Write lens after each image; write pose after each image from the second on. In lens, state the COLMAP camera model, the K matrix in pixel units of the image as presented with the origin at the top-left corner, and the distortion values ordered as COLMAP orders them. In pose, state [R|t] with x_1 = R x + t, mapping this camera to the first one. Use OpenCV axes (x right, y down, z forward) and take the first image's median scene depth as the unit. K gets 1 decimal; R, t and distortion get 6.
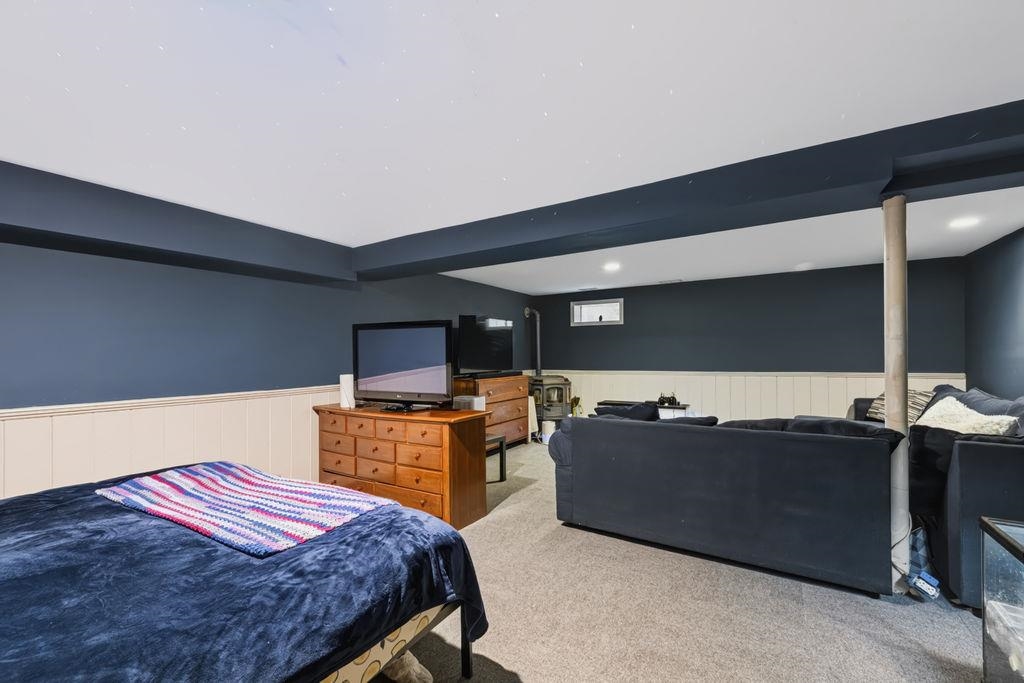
lens RADIAL K [[451.2, 0, 508.9], [0, 451.2, 349.9], [0, 0, 1]] dist [-0.002616, -0.000493]
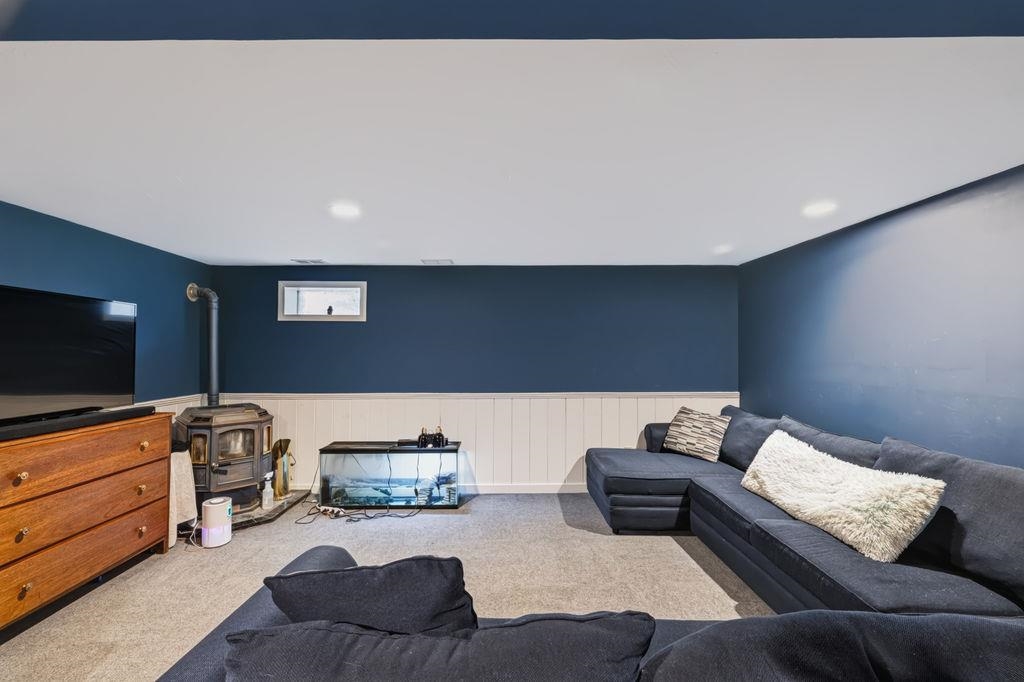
lens RADIAL K [[451.2, 0, 509.0], [0, 451.2, 344.7], [0, 0, 1]] dist [-0.002616, -0.000493]
pose [[0.851778, 0.022208, 0.523431, 0.094043], [-0.016613, 0.999744, -0.015382, -0.017832], [-0.523639, 0.004406, 0.851929, 0.357660]]
